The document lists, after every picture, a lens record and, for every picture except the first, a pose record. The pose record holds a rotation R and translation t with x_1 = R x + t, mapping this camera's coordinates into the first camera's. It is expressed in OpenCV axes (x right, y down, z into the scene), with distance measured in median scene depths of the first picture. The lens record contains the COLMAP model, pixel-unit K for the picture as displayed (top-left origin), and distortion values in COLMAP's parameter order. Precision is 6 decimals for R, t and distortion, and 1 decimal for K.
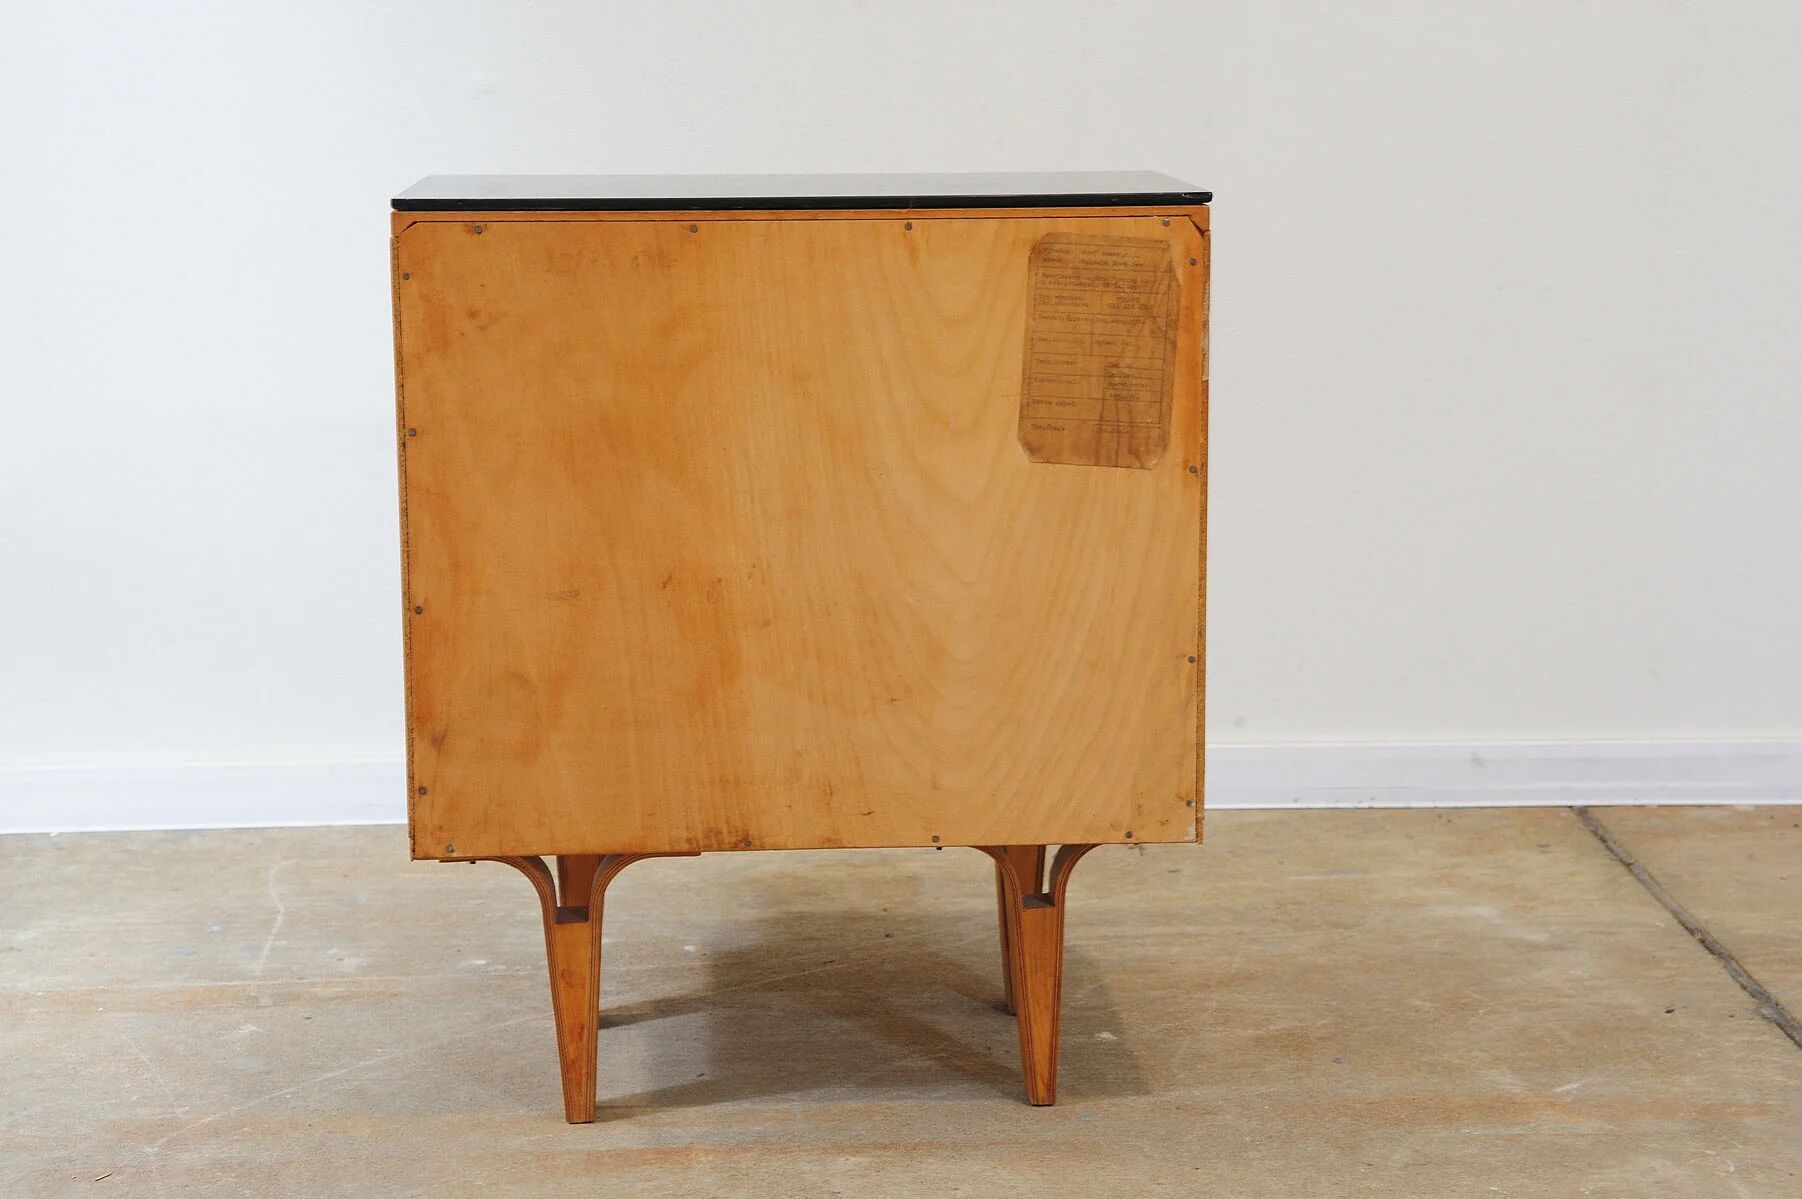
lens RADIAL K [[3355.6, 0, 901.0], [0, 3355.6, 599.5], [0, 0, 1]] dist [0.231444, 0.355937]
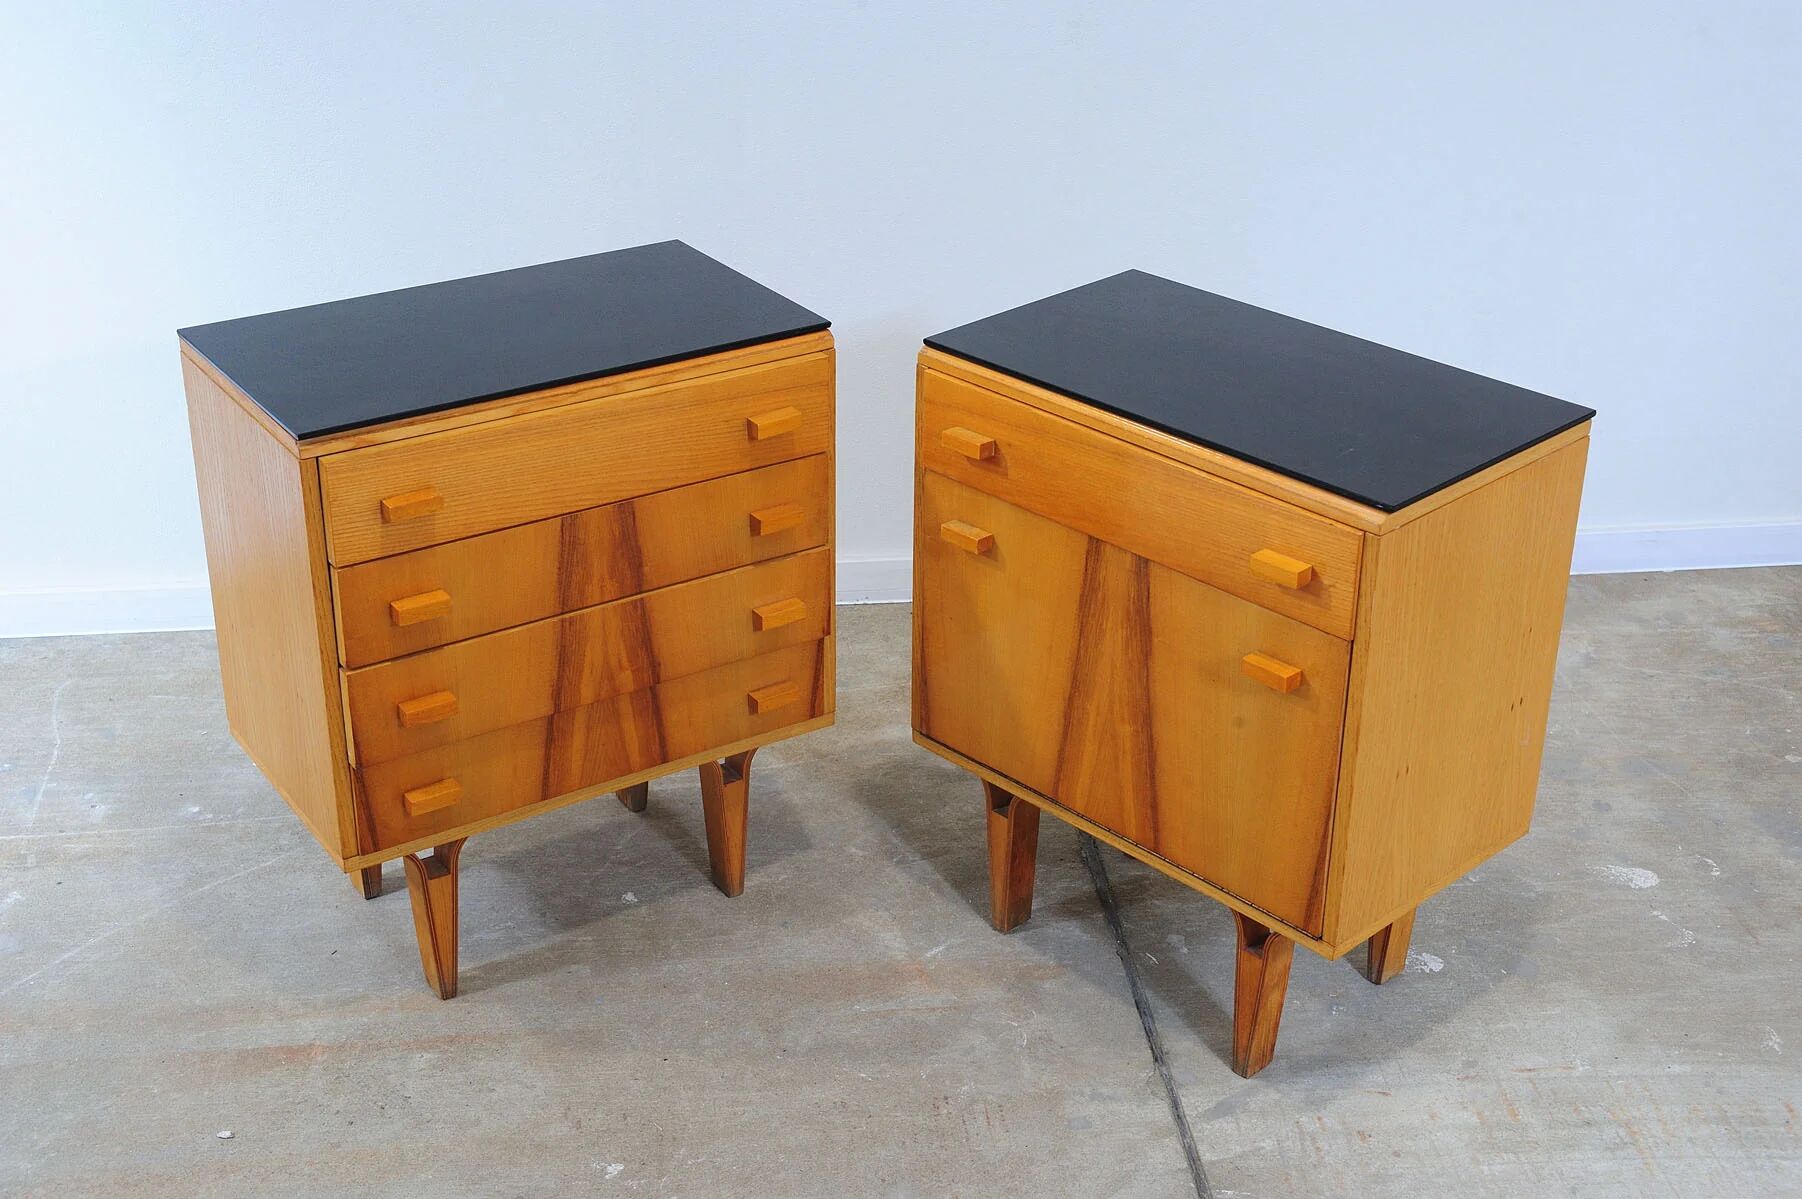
lens RADIAL K [[2363.8, 0, 901.0], [0, 2363.8, 599.5], [0, 0, 1]] dist [0.019454, 0.214838]
pose [[0.997177, -0.013744, 0.073820, 0.095088], [-0.006865, 0.962303, 0.271895, -0.244264], [-0.074774, -0.271634, 0.959492, 0.059926]]
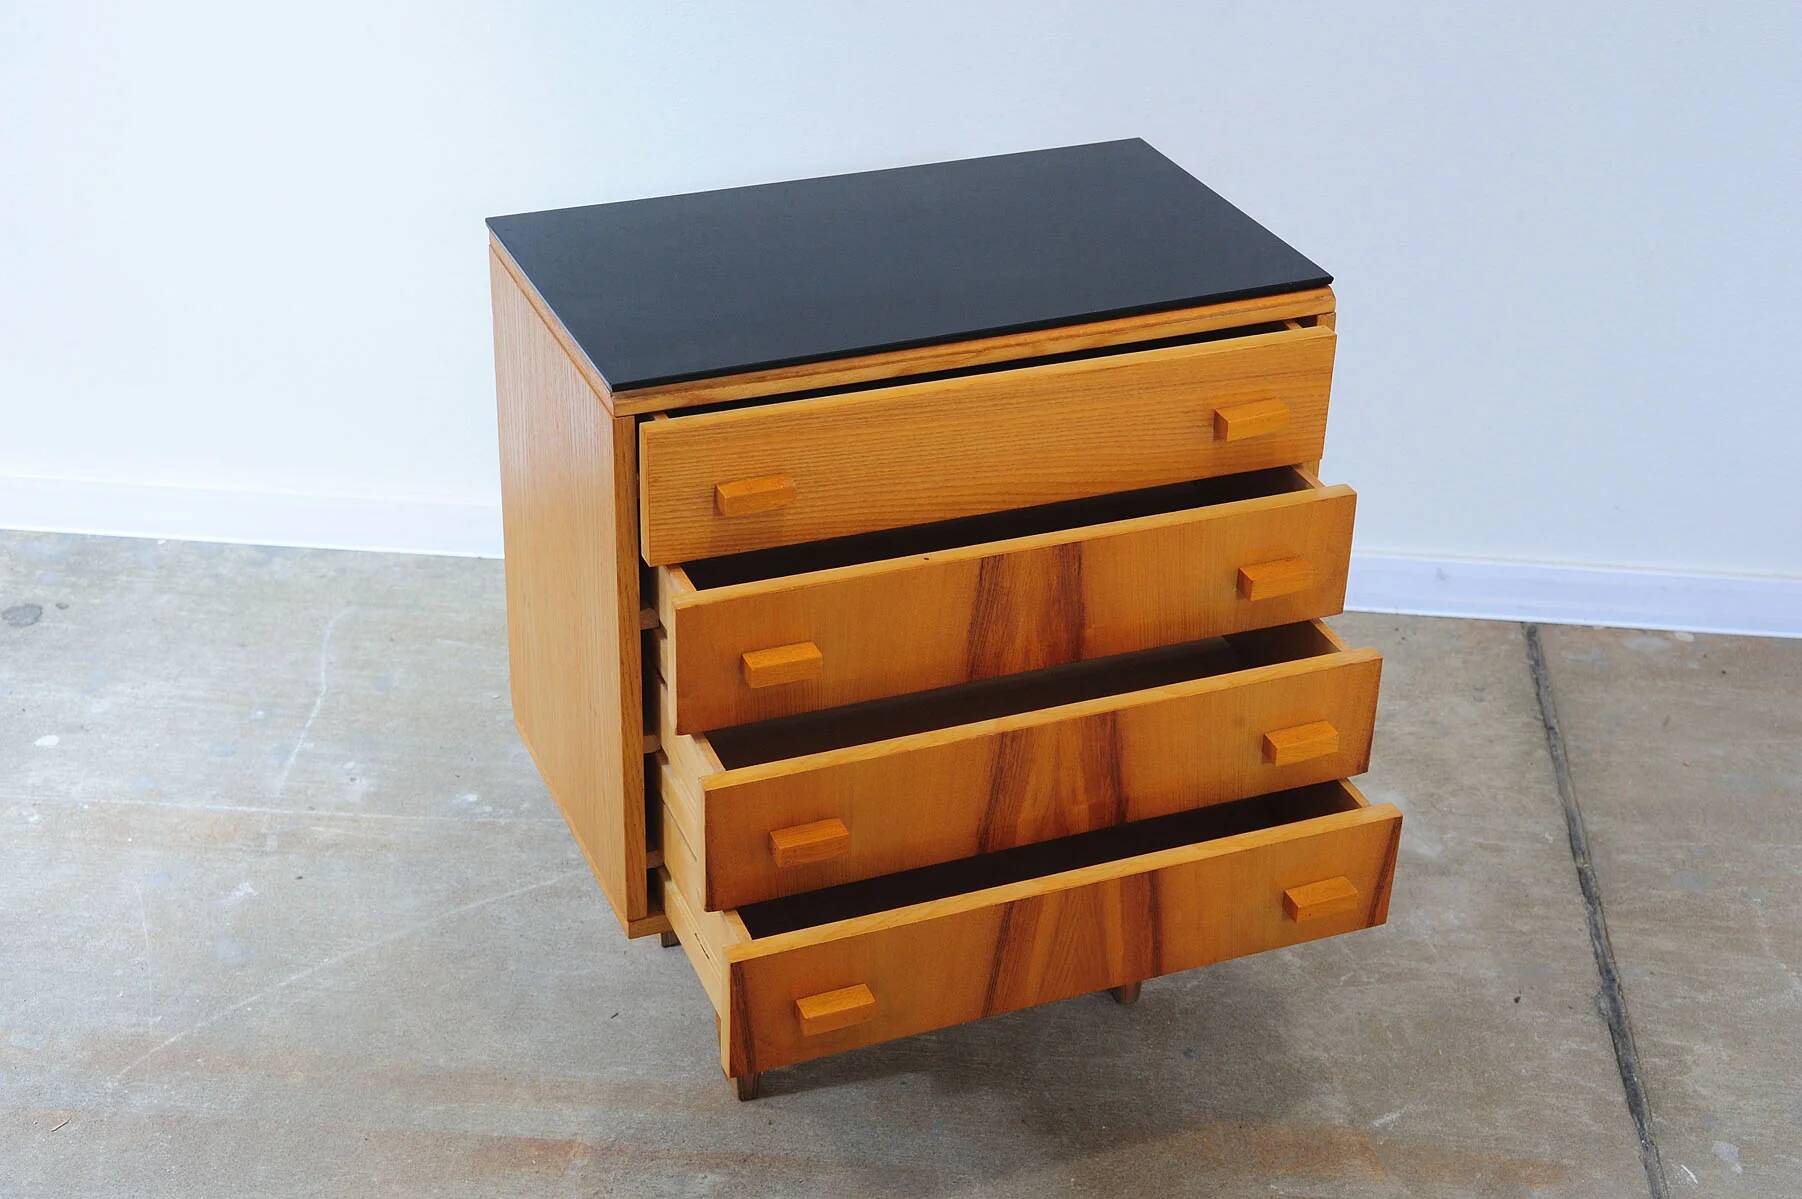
lens RADIAL K [[2762.1, 0, 901.0], [0, 2762.1, 599.5], [0, 0, 1]] dist [0.114434, 0.178266]
pose [[0.991900, 0.088235, -0.091368, 0.094961], [-0.054466, 0.945307, 0.321601, -0.258160], [0.114747, -0.314020, 0.942457, 0.168444]]
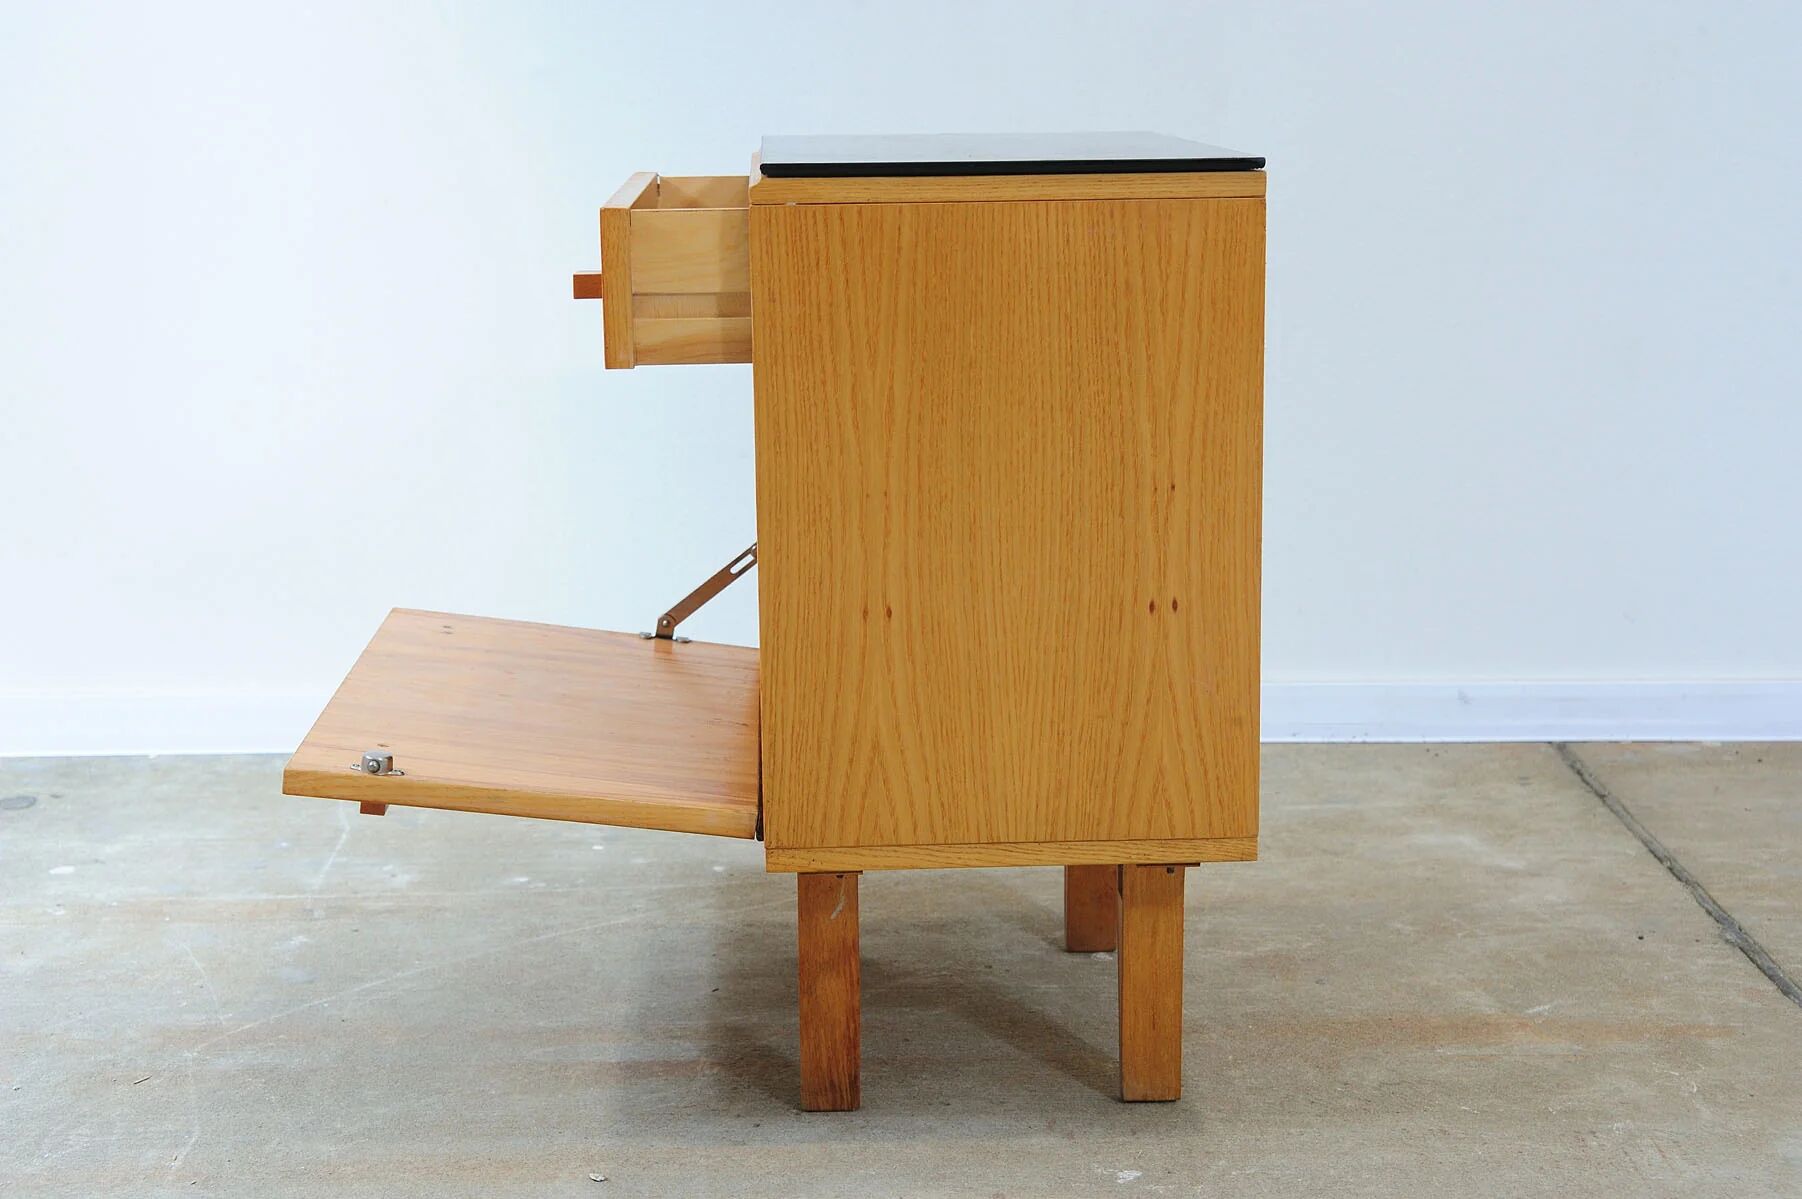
lens RADIAL K [[2858.6, 0, 901.0], [0, 2858.6, 599.5], [0, 0, 1]] dist [0.120909, 0.276851]
pose [[0.999491, 0.005726, -0.031377, 0.023457], [-0.005327, 0.999904, 0.012794, 0.006179], [0.031447, -0.012620, 0.999426, 0.095013]]
